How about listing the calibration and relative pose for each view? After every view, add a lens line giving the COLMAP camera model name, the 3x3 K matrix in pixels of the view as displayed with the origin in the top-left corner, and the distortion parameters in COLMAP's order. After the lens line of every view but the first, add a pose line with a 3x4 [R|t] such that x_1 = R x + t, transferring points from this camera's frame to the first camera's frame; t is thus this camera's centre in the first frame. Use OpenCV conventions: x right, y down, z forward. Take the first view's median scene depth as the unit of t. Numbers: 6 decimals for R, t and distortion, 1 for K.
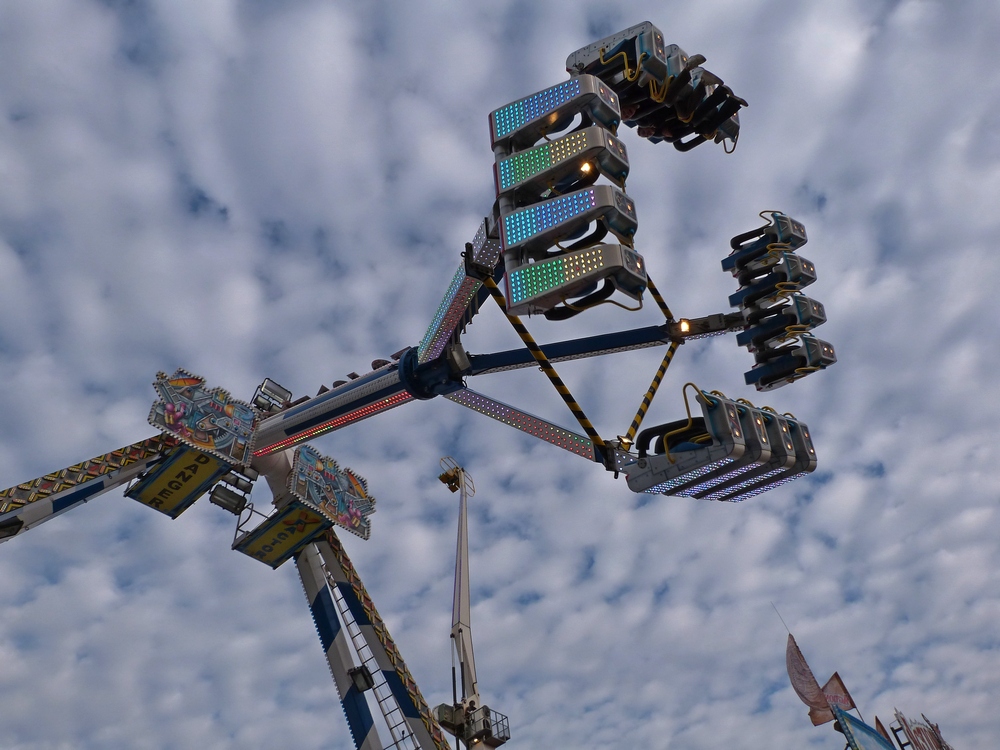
lens RADIAL K [[727.6, 0, 500.0], [0, 727.6, 374.0], [0, 0, 1]] dist [-0.006751, -0.001900]
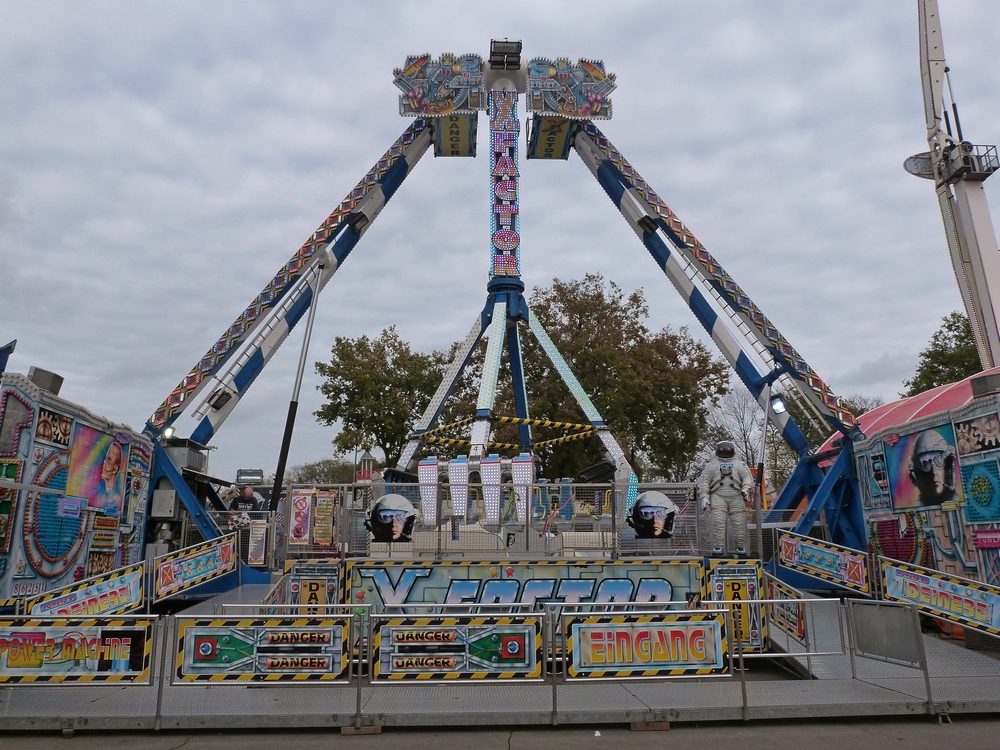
lens RADIAL K [[727.6, 0, 500.1], [0, 727.6, 373.2], [0, 0, 1]] dist [-0.006751, -0.001900]
pose [[0.692904, -0.049163, -0.719352, 0.499327], [0.509623, 0.739162, 0.440369, -0.068437], [0.510067, -0.671731, 0.537223, 0.028092]]
